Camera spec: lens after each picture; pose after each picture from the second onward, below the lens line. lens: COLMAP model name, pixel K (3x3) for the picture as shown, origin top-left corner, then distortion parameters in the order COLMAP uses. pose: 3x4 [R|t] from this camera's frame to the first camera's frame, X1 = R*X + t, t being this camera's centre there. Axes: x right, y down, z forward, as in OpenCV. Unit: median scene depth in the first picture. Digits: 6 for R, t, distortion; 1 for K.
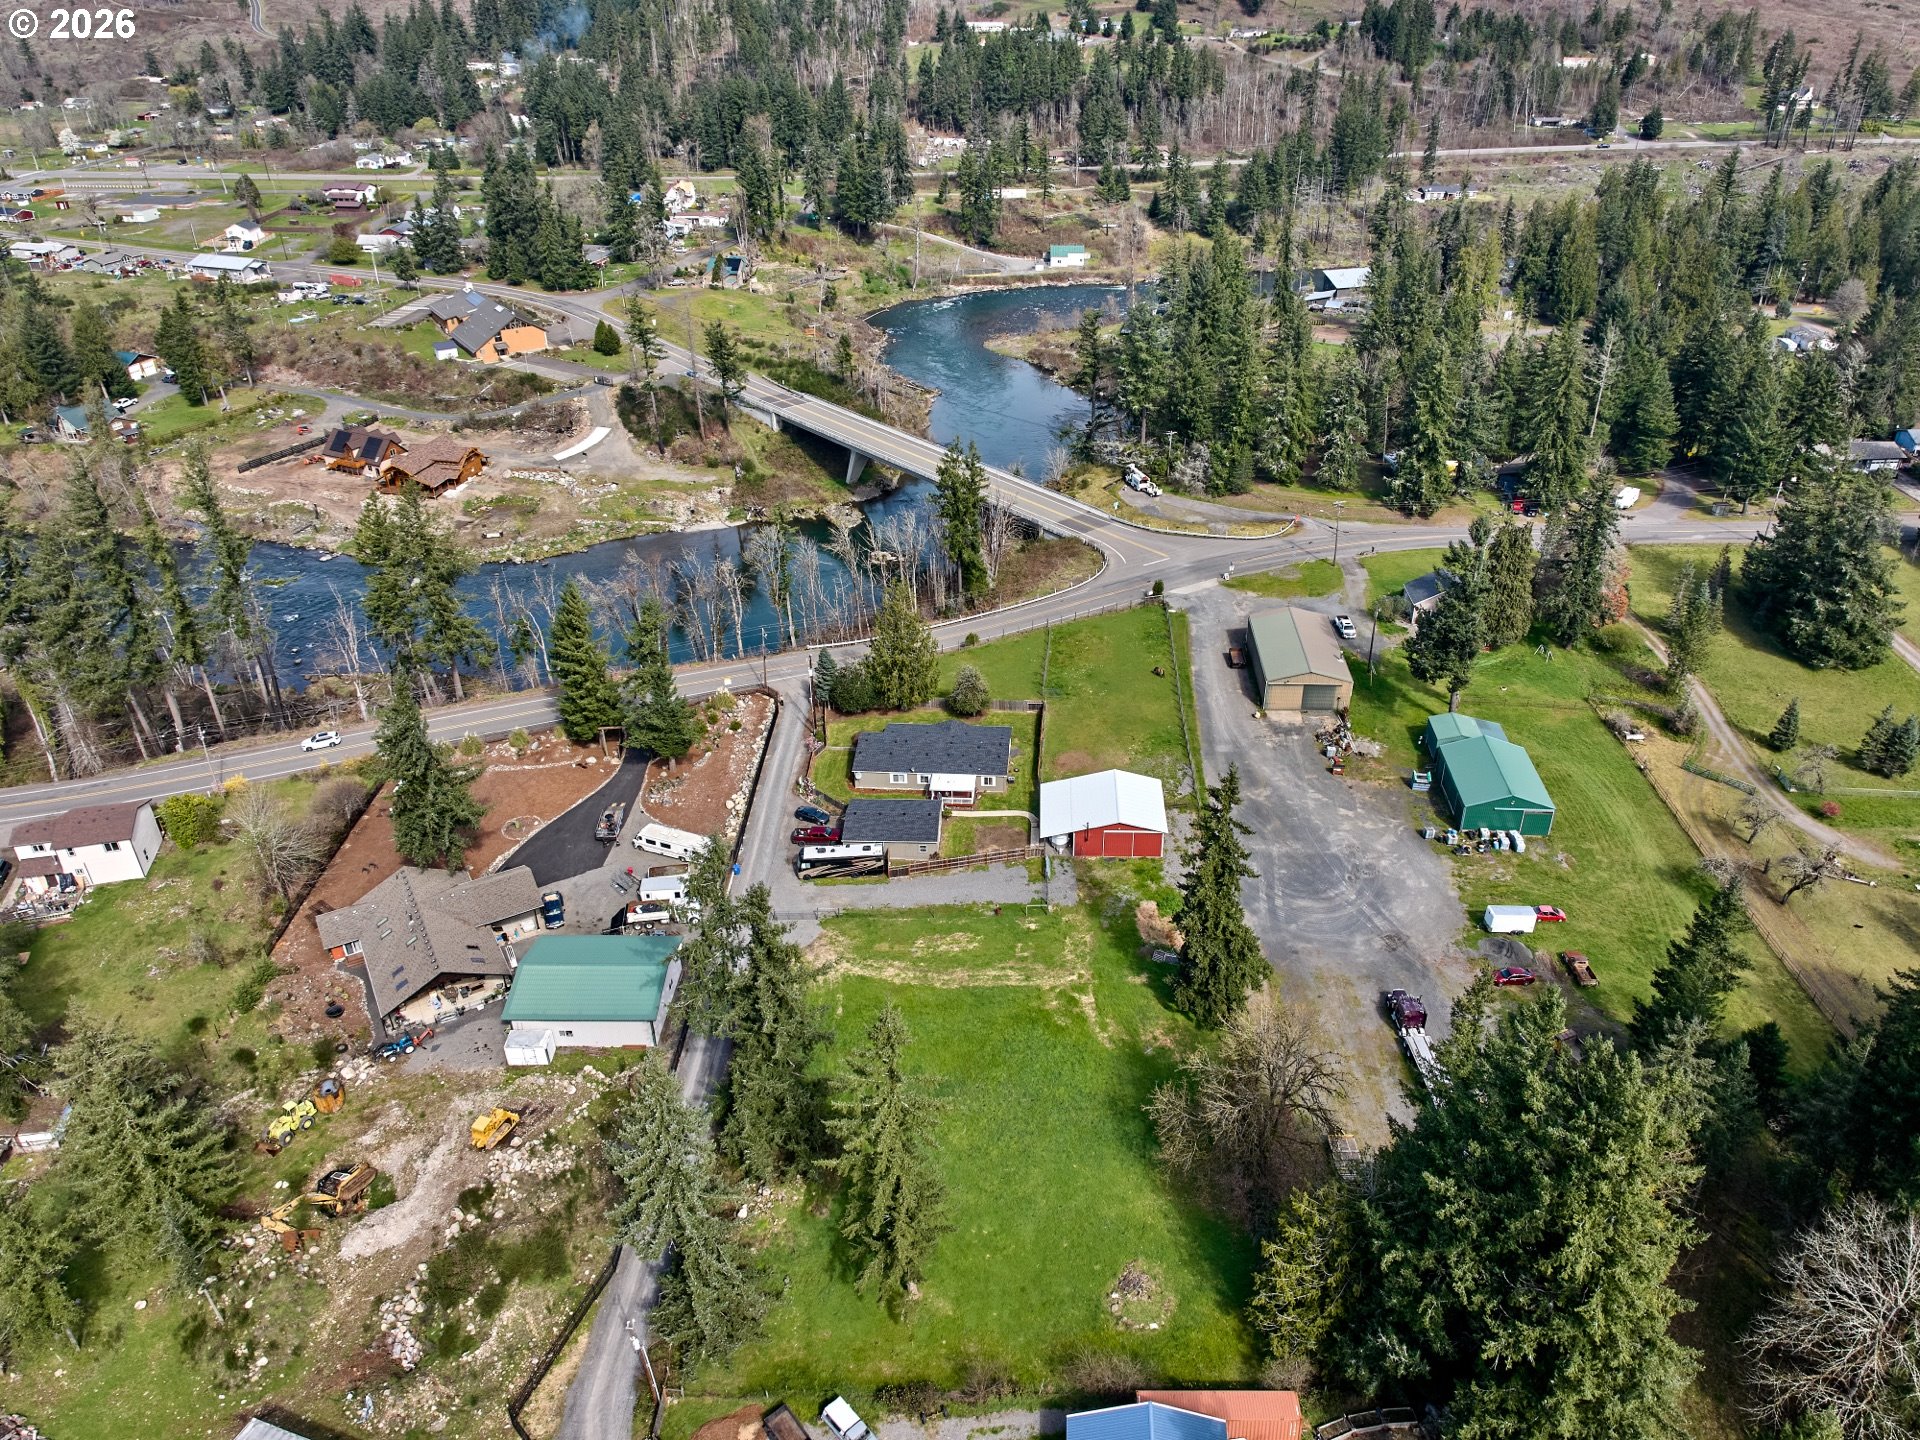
lens RADIAL K [[1382.5, 0, 995.8], [0, 1382.5, 722.6], [0, 0, 1]] dist [0.014213, -0.006459]
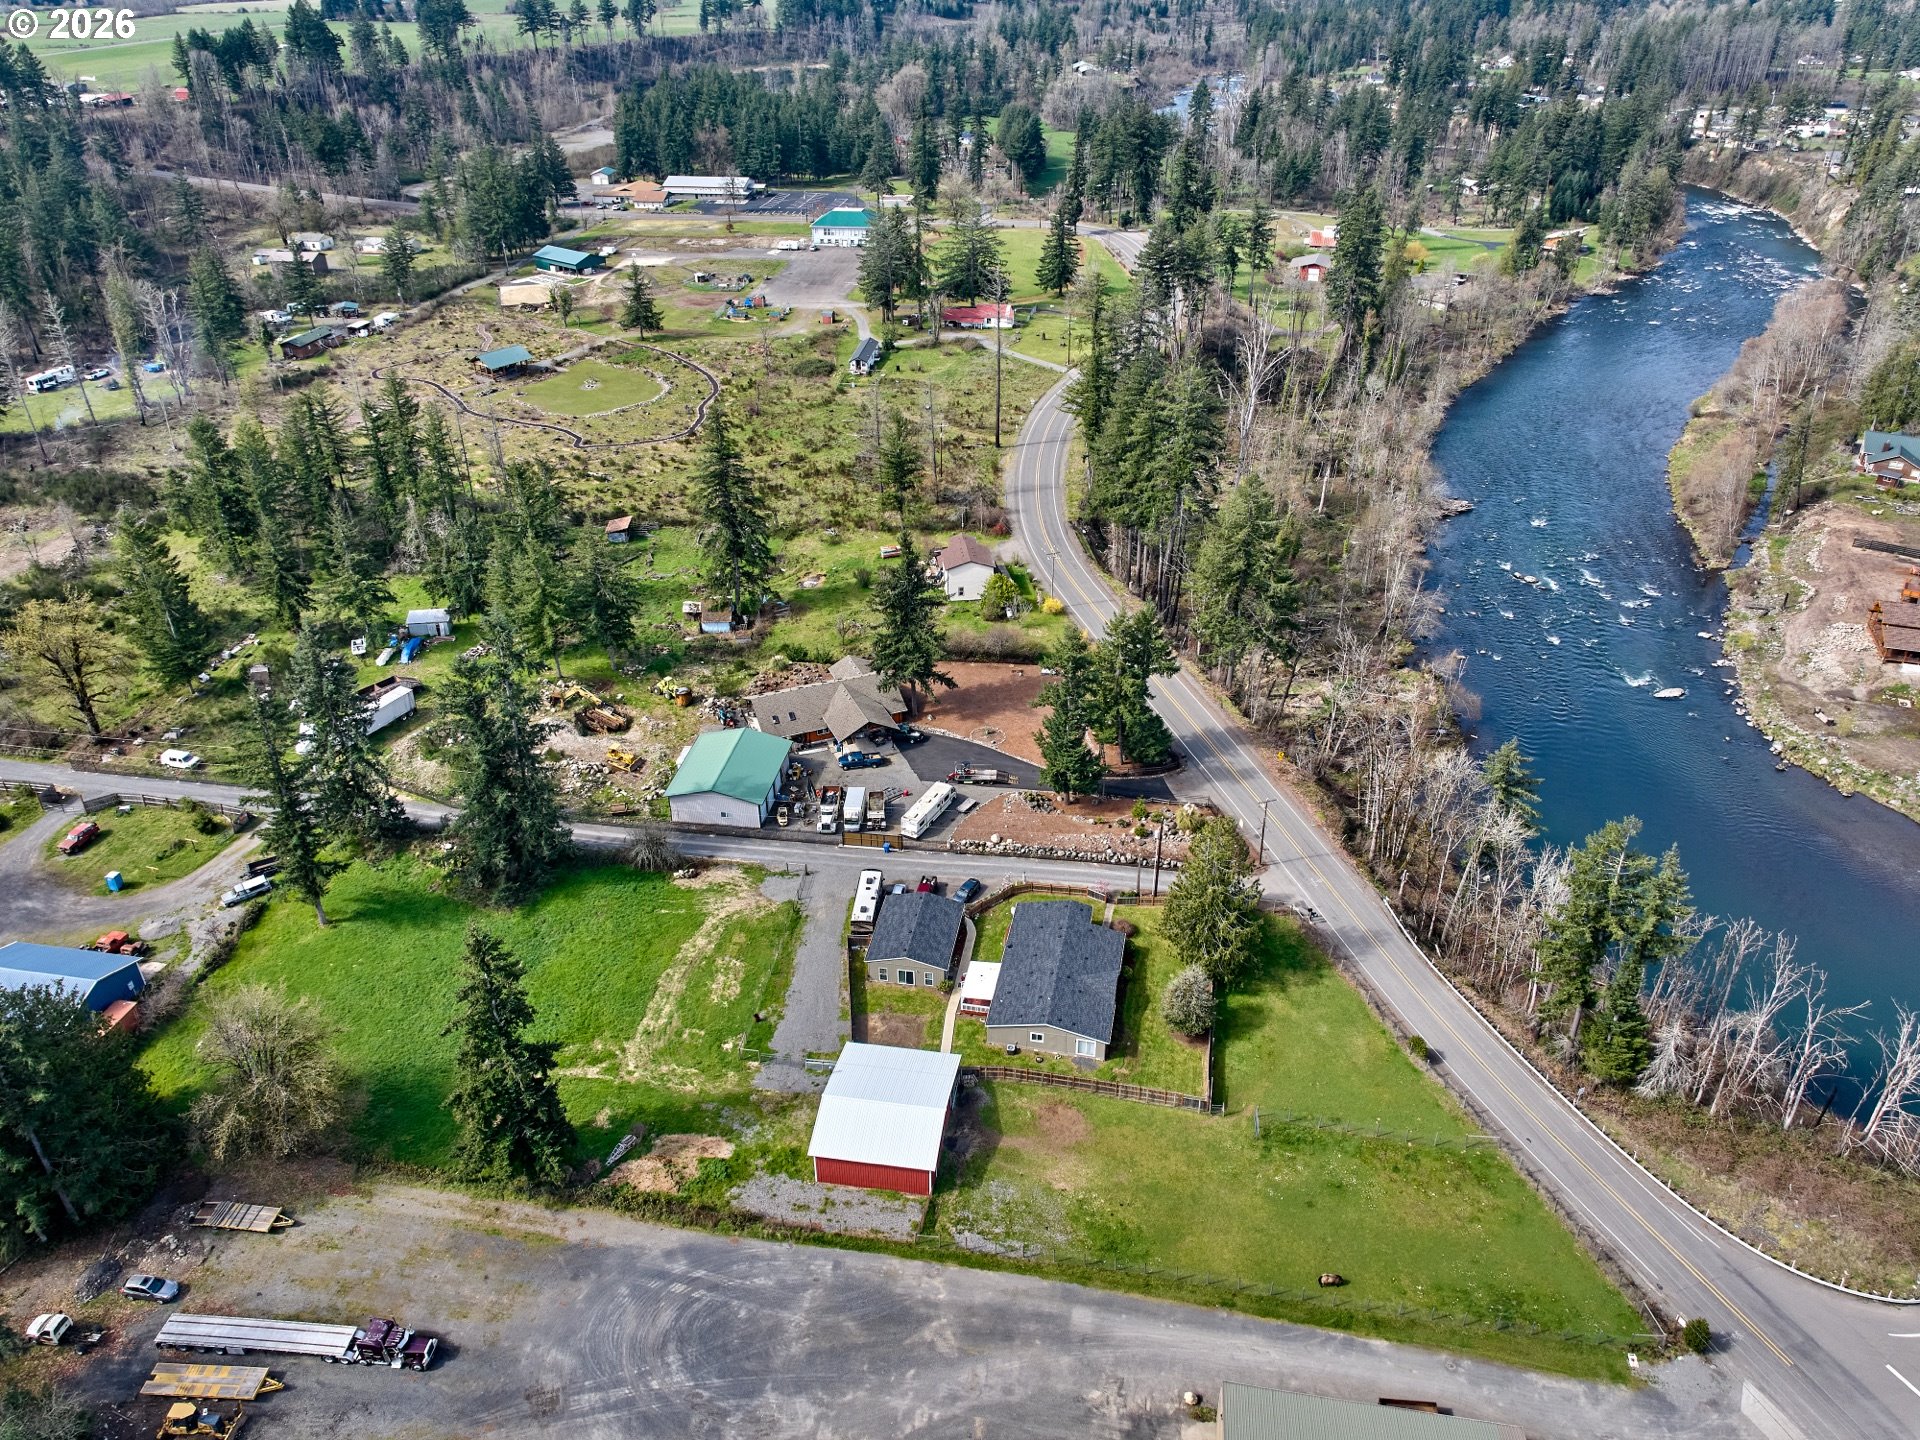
lens RADIAL K [[1357.8, 0, 960.0], [0, 1357.8, 720.0], [0, 0, 1]] dist [0.017679, -0.010627]
pose [[-0.144901, 0.508371, -0.848860, 0.331201], [-0.489768, 0.708588, 0.507967, -0.268897], [0.859727, 0.489349, 0.146308, 0.448961]]
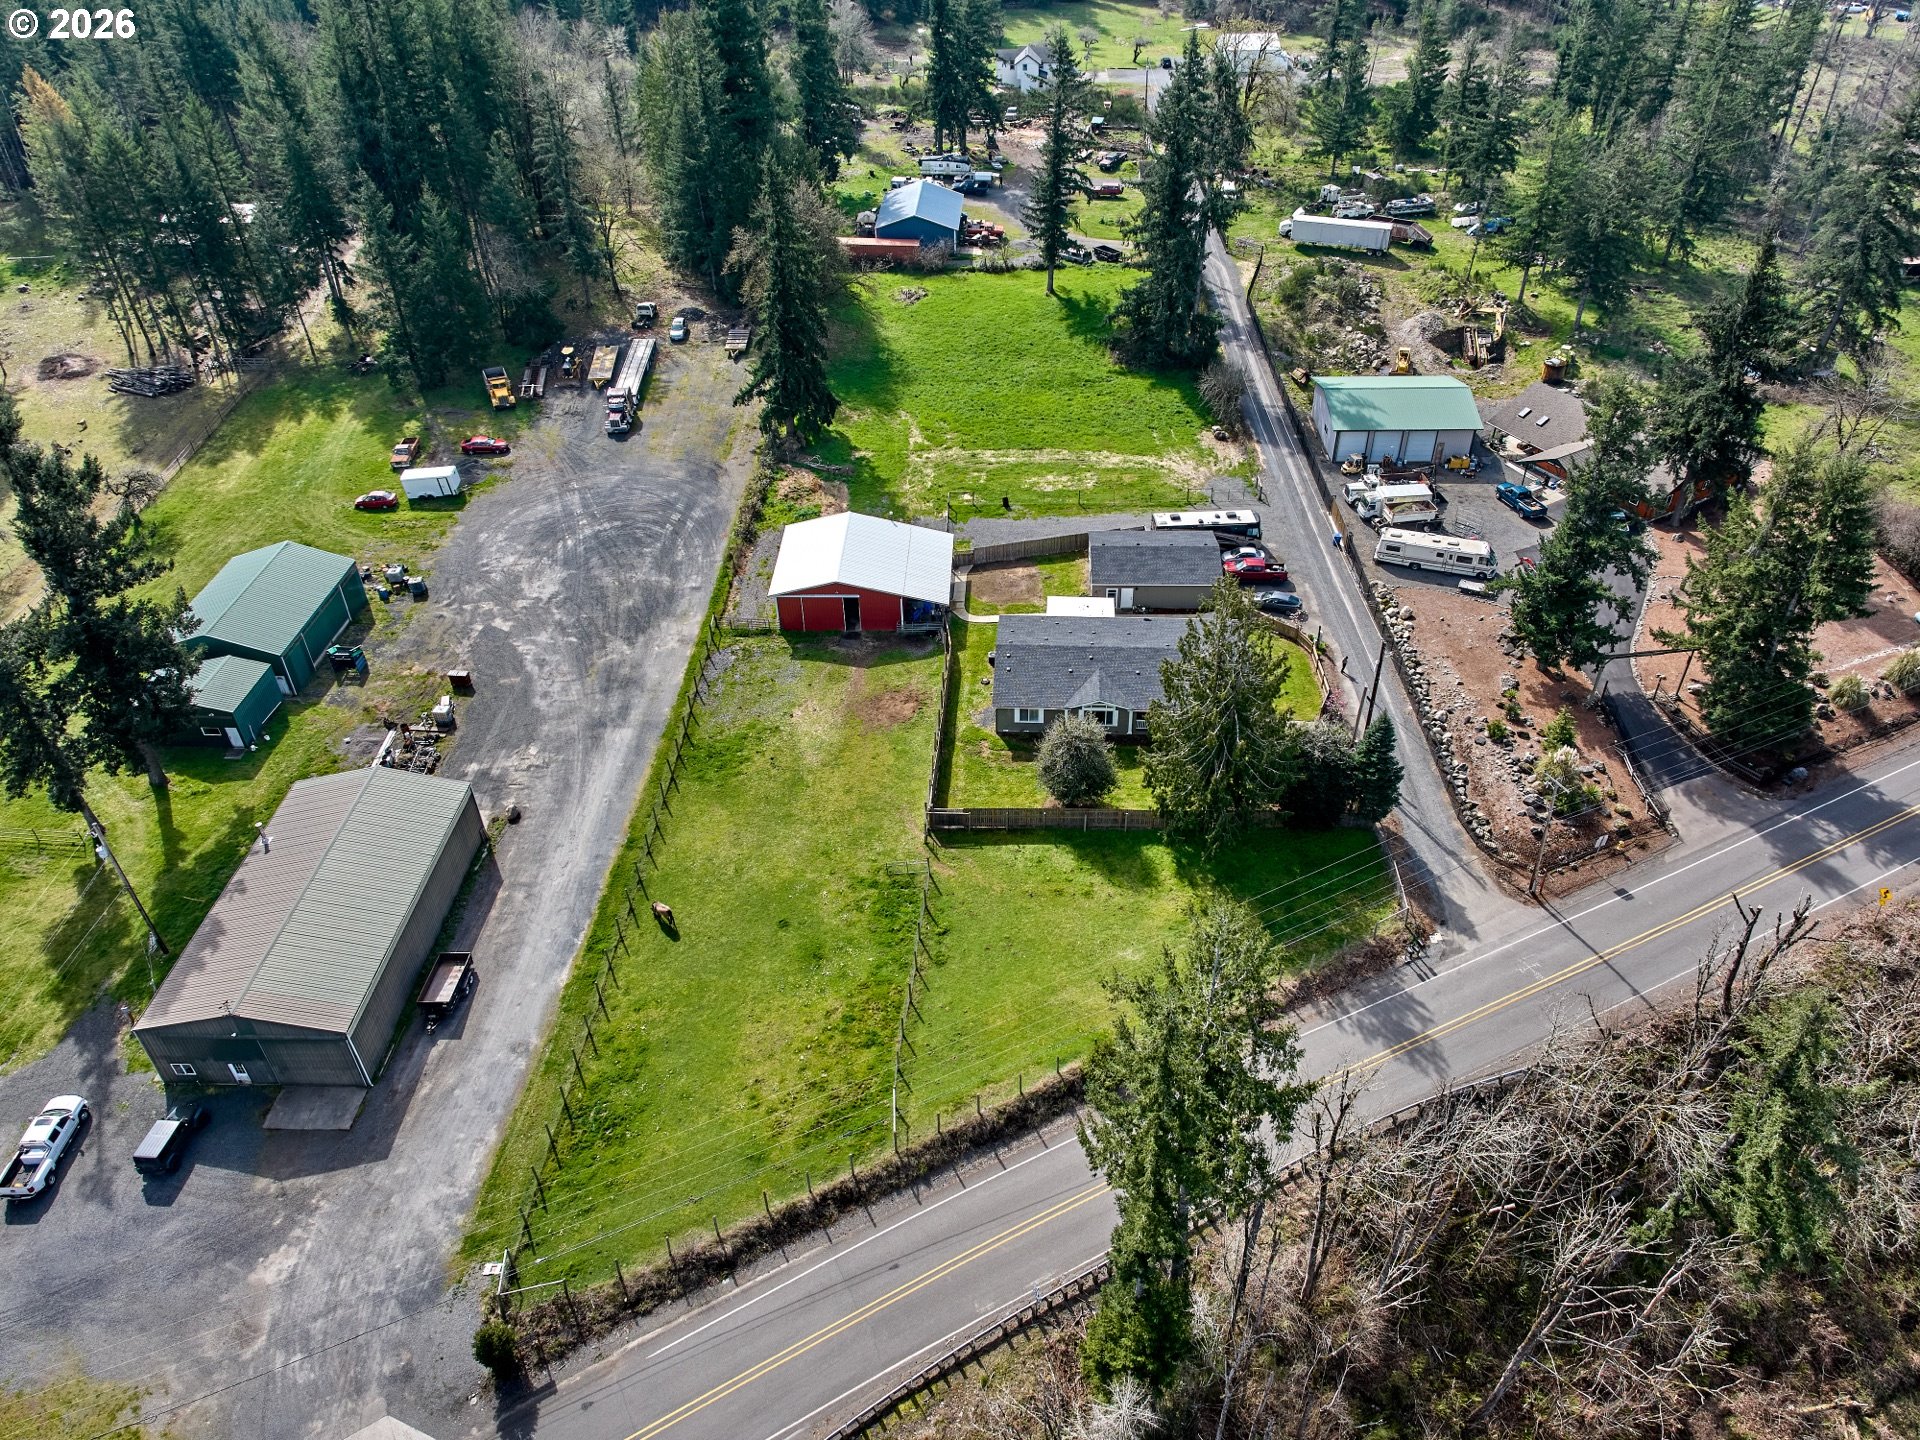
lens RADIAL K [[1320.1, 0, 987.0], [0, 1320.1, 722.9], [0, 0, 1]] dist [0.021346, -0.004760]
pose [[-0.999938, 0.005089, -0.009909, 0.013212], [-0.007401, 0.361247, 0.932441, -0.297440], [0.008324, 0.932456, -0.361186, 0.723858]]
